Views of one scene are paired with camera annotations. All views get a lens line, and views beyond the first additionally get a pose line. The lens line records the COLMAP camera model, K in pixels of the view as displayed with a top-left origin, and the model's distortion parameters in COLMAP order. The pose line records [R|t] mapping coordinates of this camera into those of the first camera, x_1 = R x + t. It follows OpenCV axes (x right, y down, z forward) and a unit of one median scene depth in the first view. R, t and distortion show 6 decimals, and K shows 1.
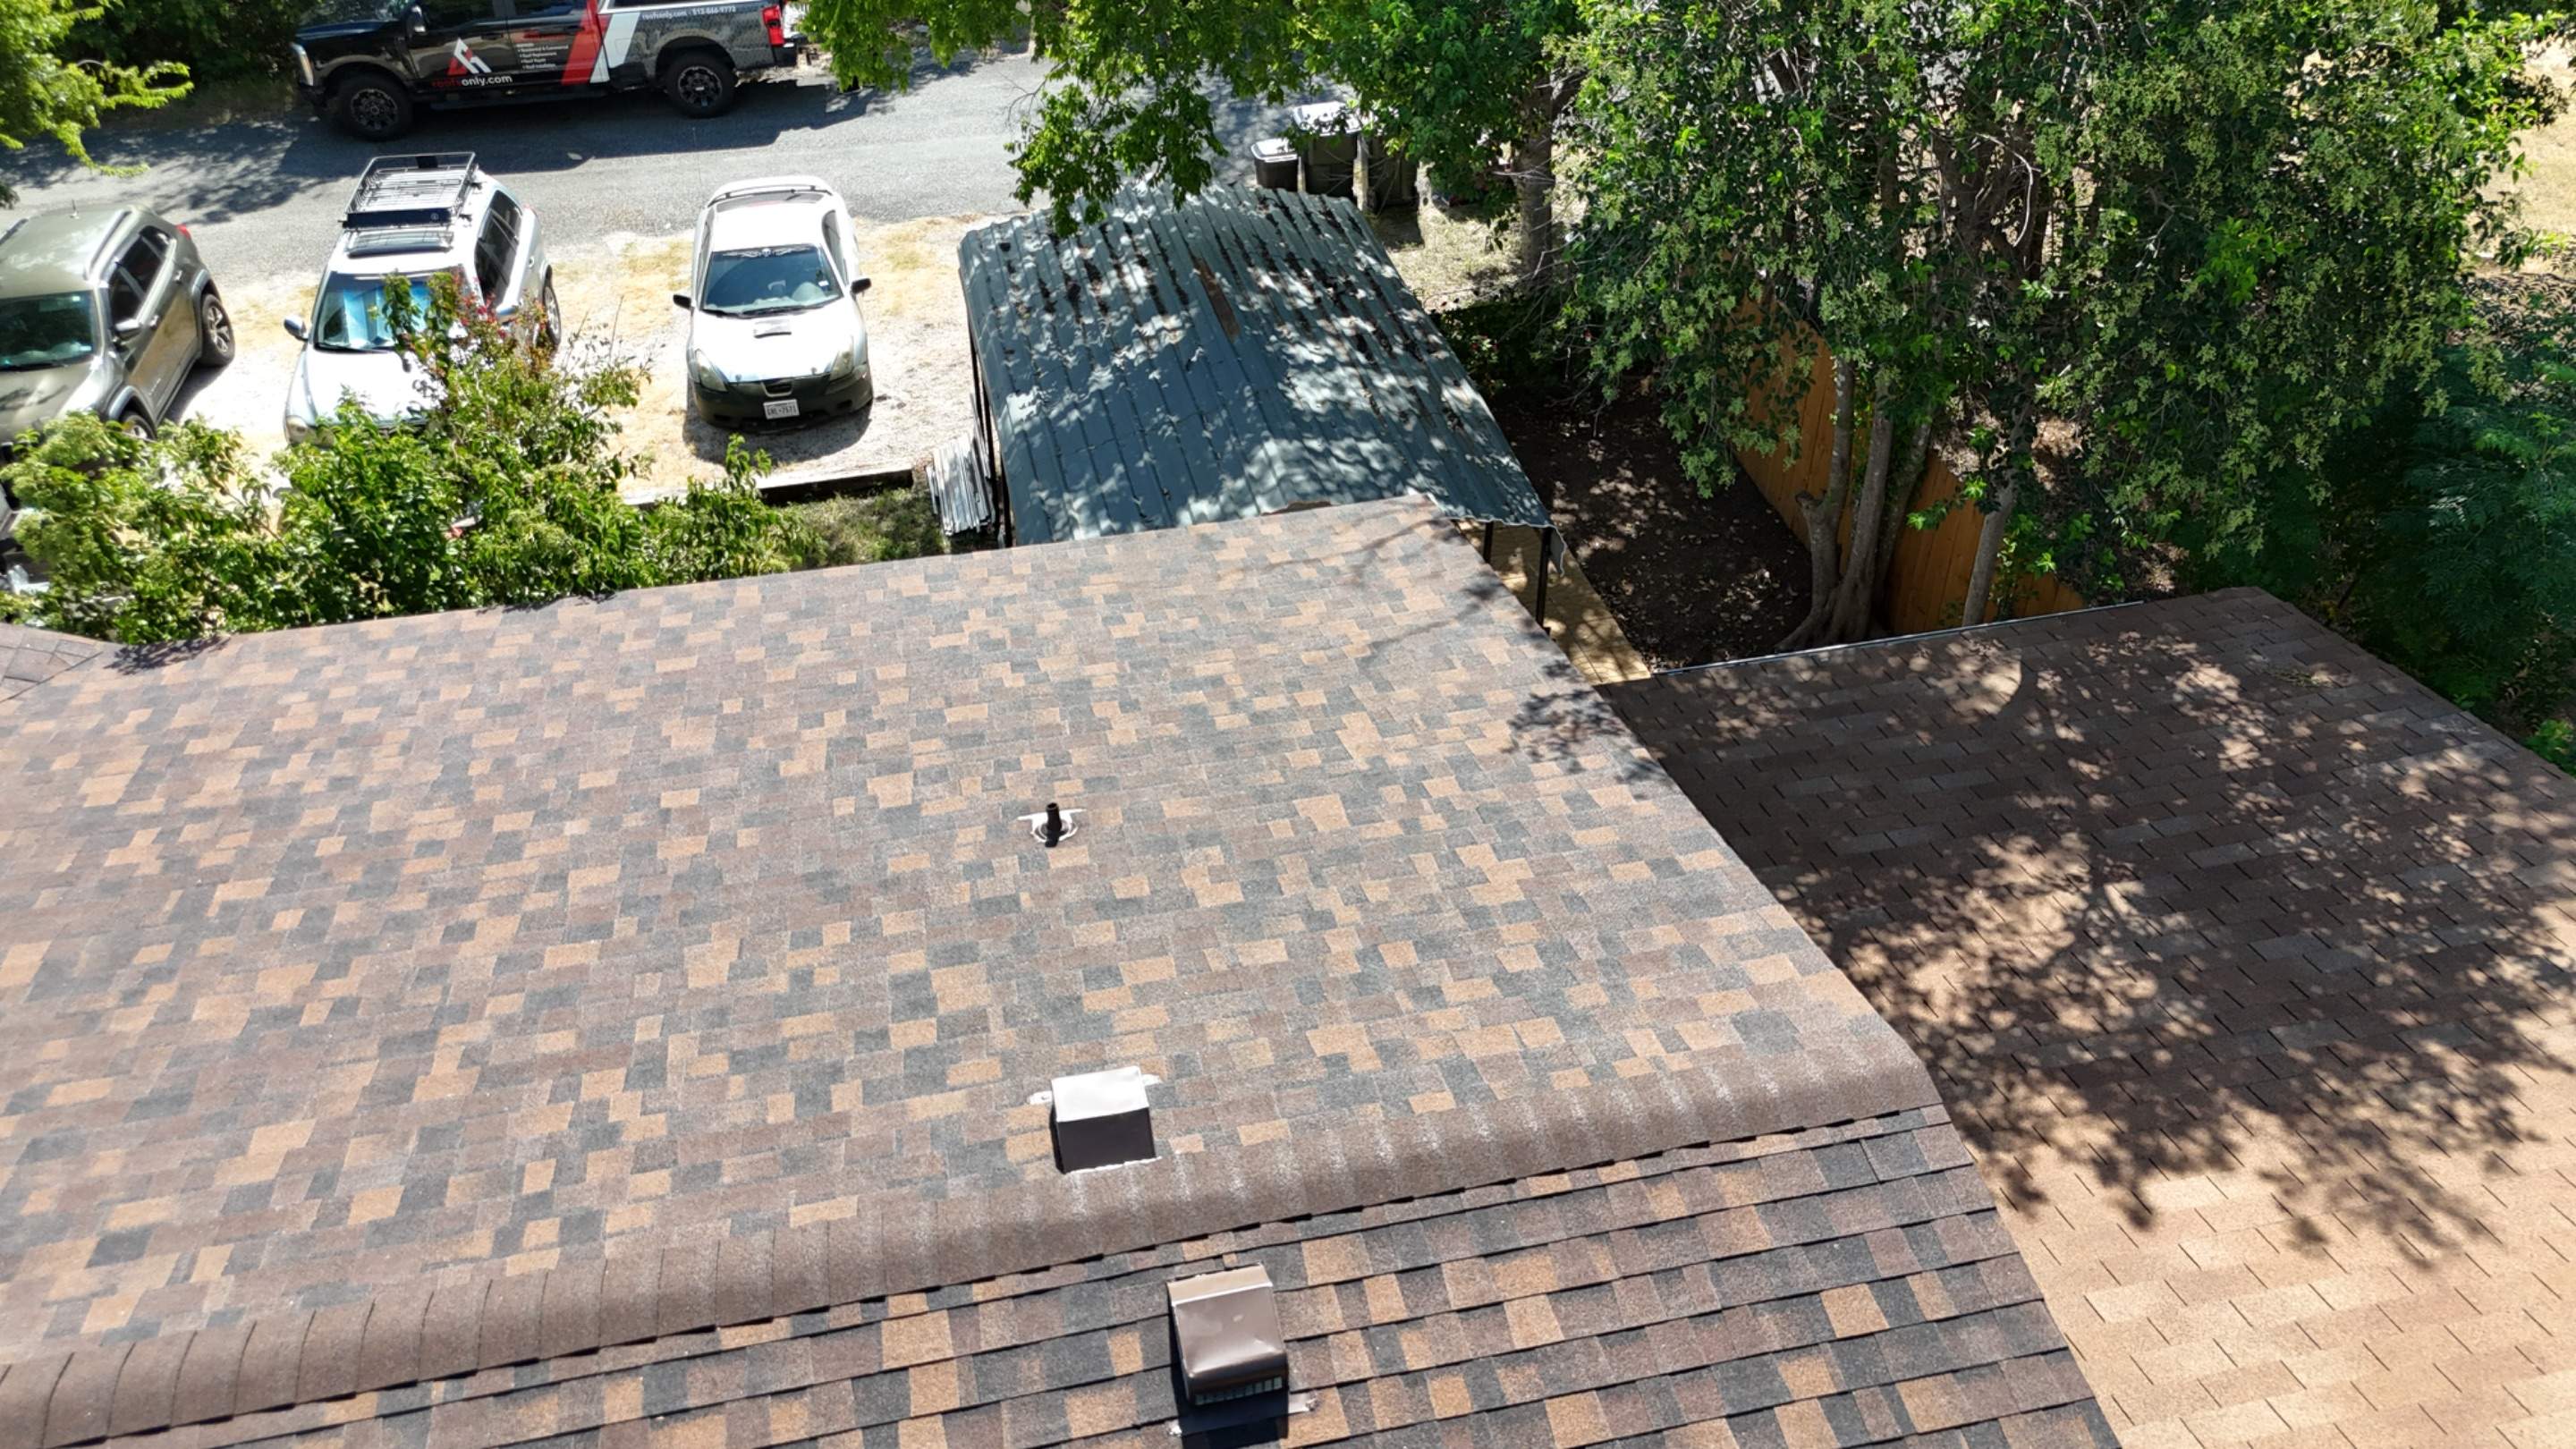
lens RADIAL K [[1892.9, 0, 1291.7], [0, 1892.9, 720.8], [0, 0, 1]] dist [0.079772, -0.076358]
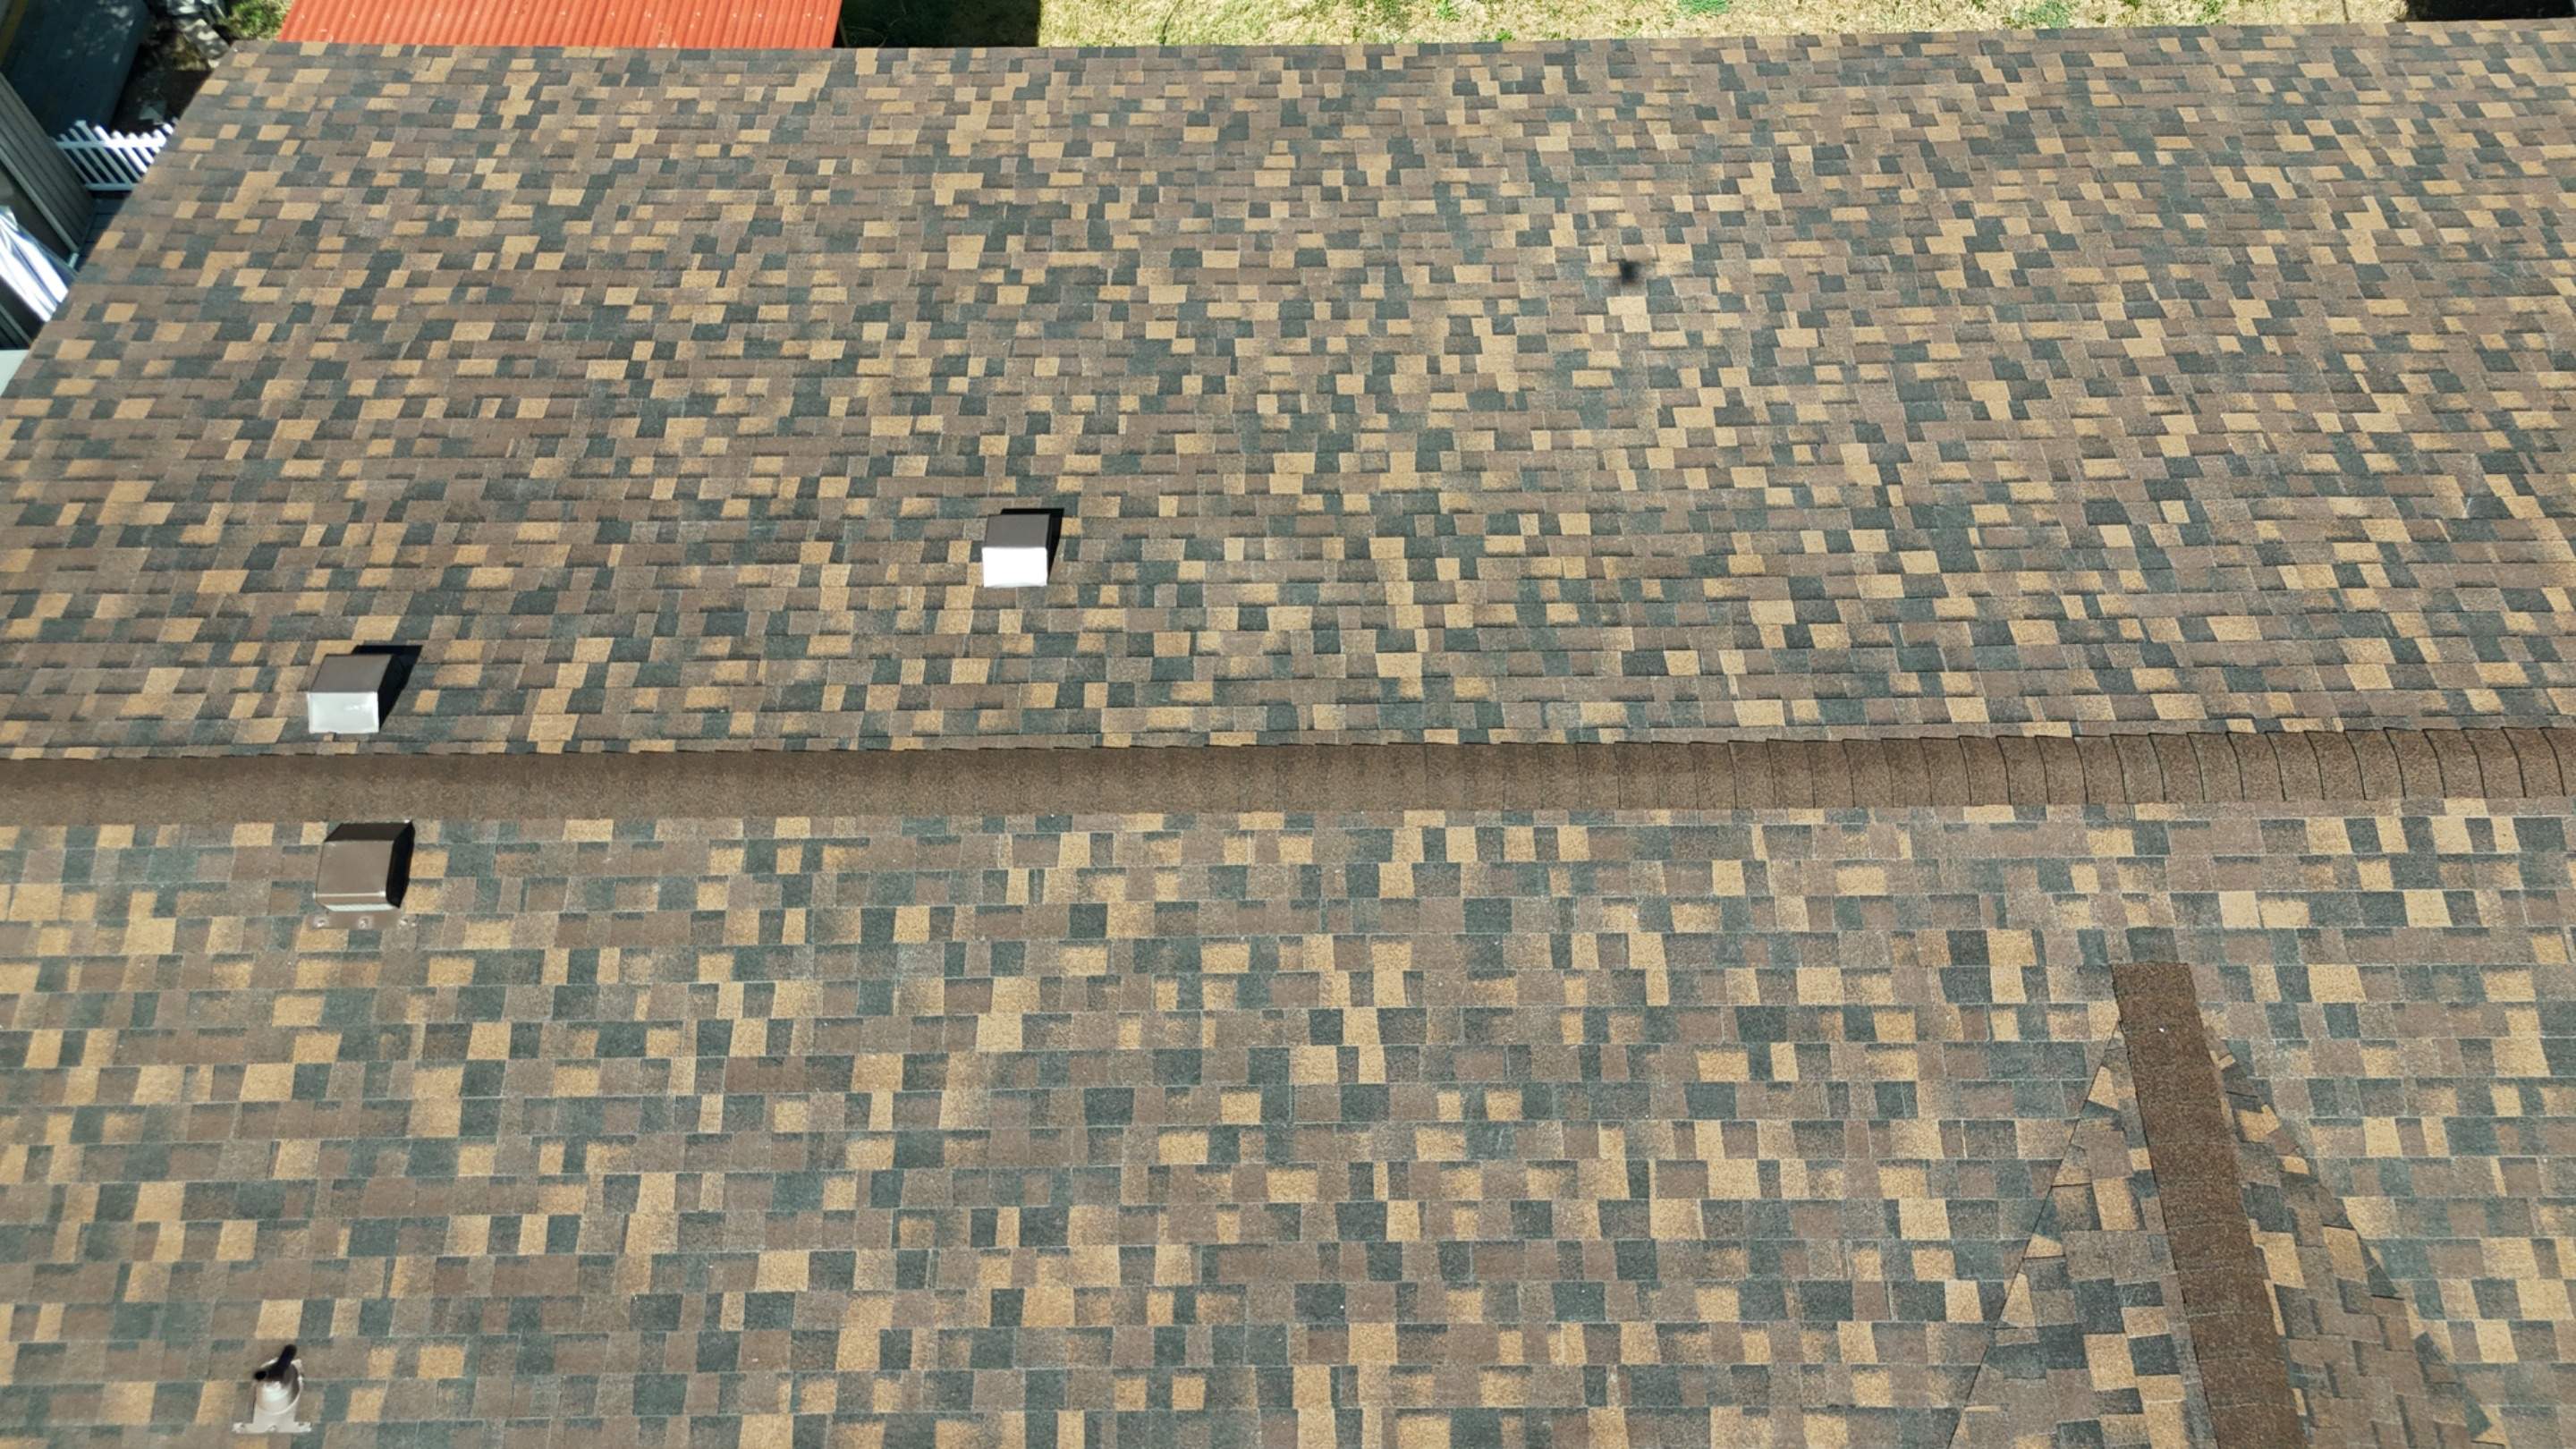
lens RADIAL K [[1896.1, 0, 1291.9], [0, 1896.1, 720.2], [0, 0, 1]] dist [0.072315, -0.064284]
pose [[-0.977390, -0.173742, 0.120506, -0.637459], [0.142986, -0.123248, 0.982021, -0.719910], [-0.155766, 0.977049, 0.145304, 0.466612]]
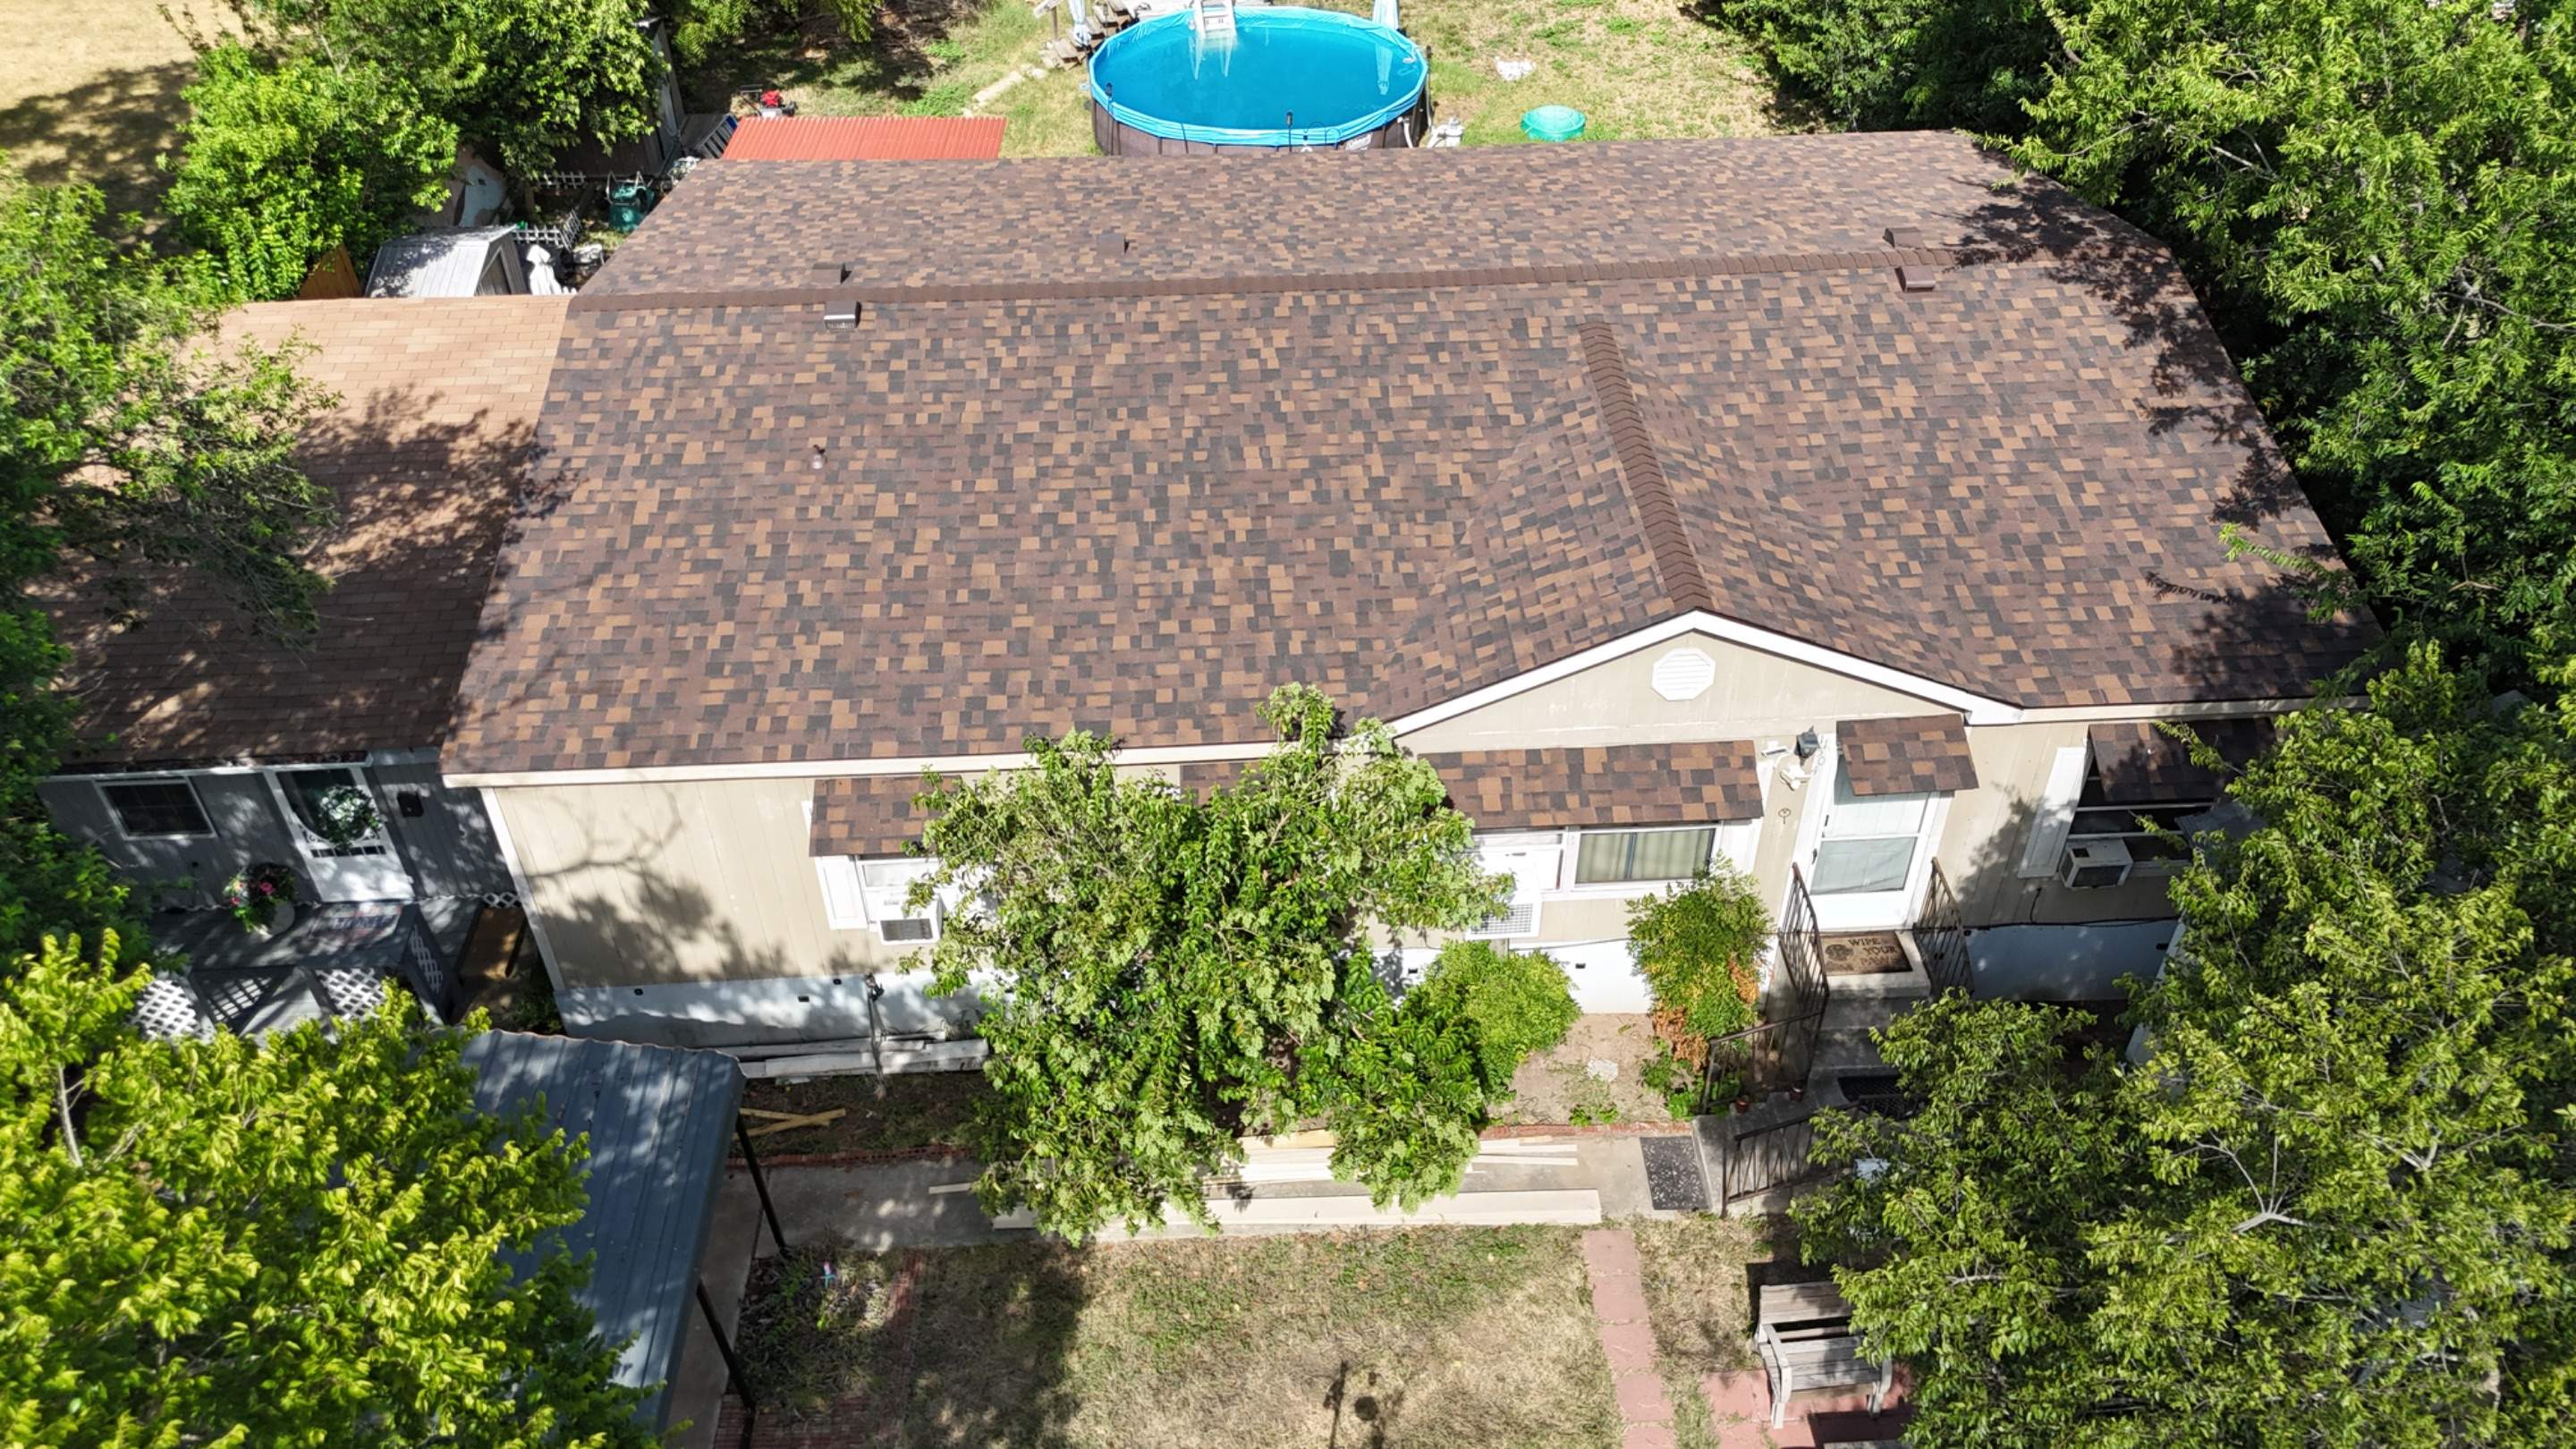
lens RADIAL K [[1885.4, 0, 1293.0], [0, 1885.4, 720.0], [0, 0, 1]] dist [0.180683, -0.471675]
pose [[-0.986324, -0.095718, 0.134178, -0.954201], [0.109601, 0.227125, 0.967679, -1.871269], [-0.123099, 0.969150, -0.213528, 1.640071]]
